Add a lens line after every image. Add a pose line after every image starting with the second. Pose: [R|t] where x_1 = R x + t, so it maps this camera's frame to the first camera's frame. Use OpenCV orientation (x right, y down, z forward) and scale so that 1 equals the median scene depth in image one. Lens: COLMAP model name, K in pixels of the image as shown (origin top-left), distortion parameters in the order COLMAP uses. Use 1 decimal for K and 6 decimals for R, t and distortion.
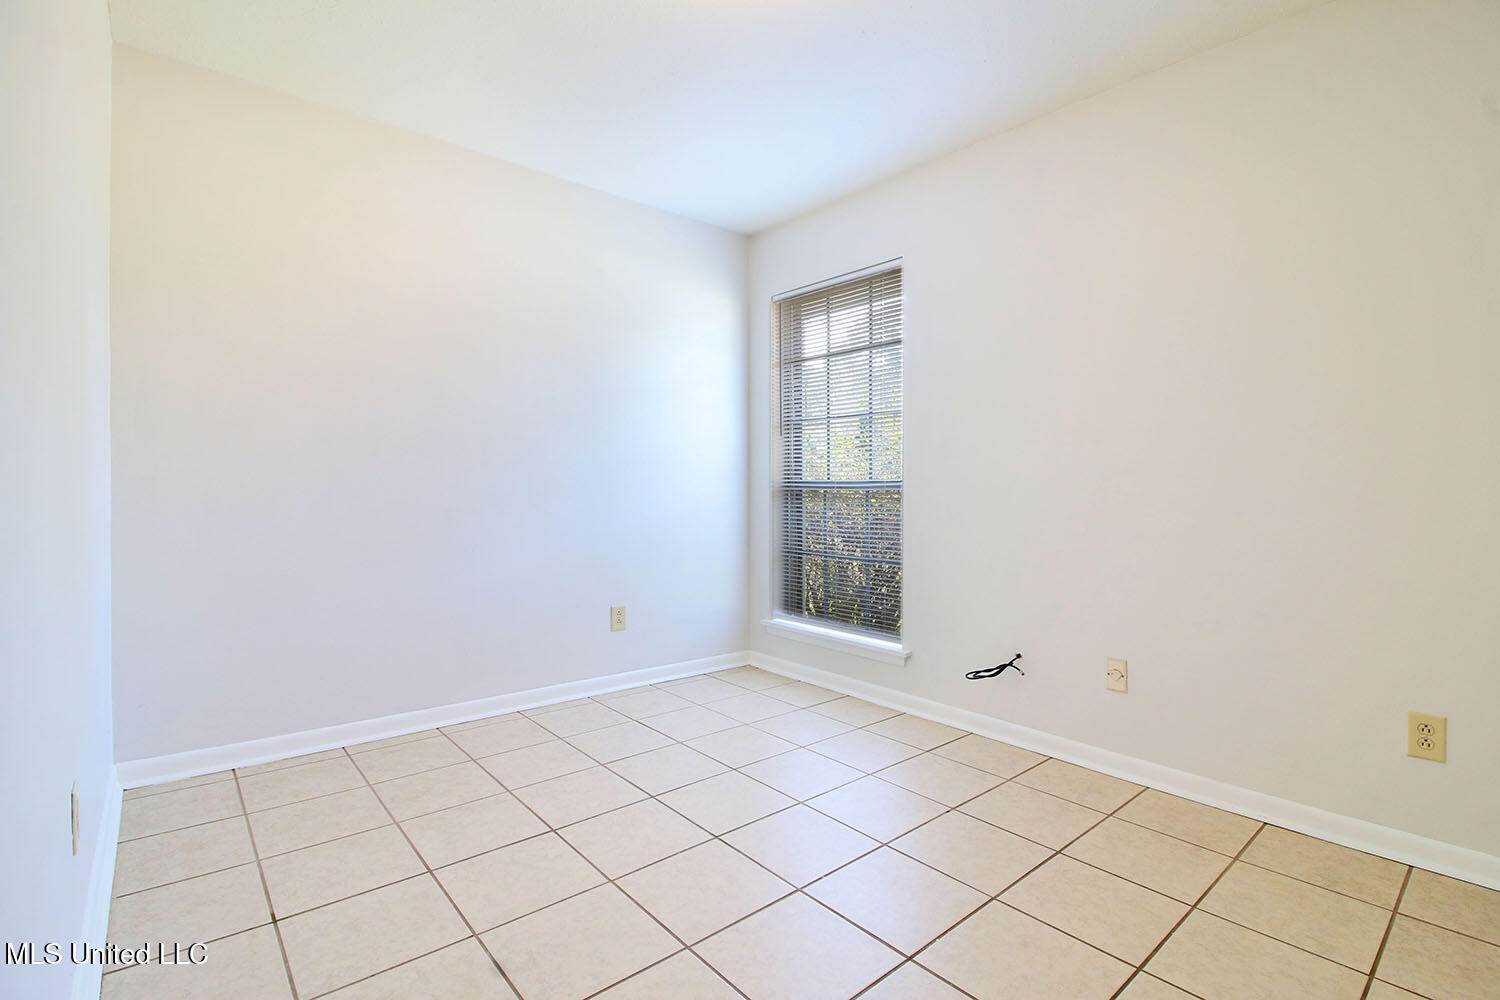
lens RADIAL K [[688.0, 0, 751.4], [0, 688.0, 490.7], [0, 0, 1]] dist [-0.000021, -0.000022]
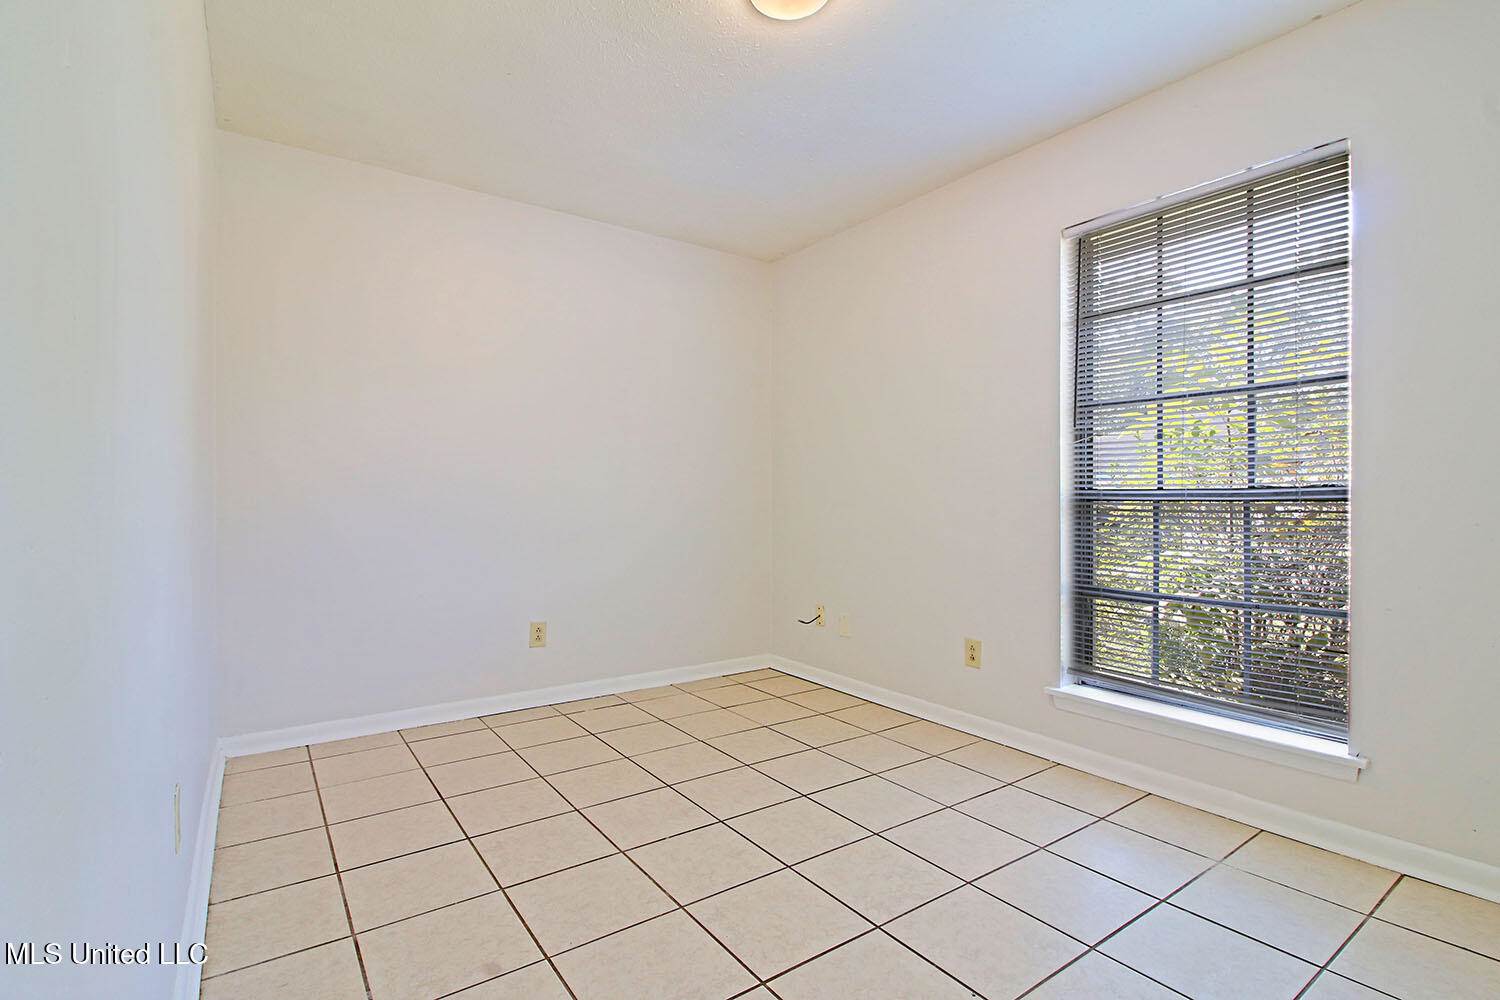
lens RADIAL K [[696.2, 0, 750.0], [0, 696.2, 500.0], [0, 0, 1]] dist [-0.001809, -0.001061]
pose [[0.995990, -0.006062, -0.089263, -0.128566], [0.005012, 0.999916, -0.011984, 0.001883], [0.089328, 0.011489, 0.995936, 0.152932]]
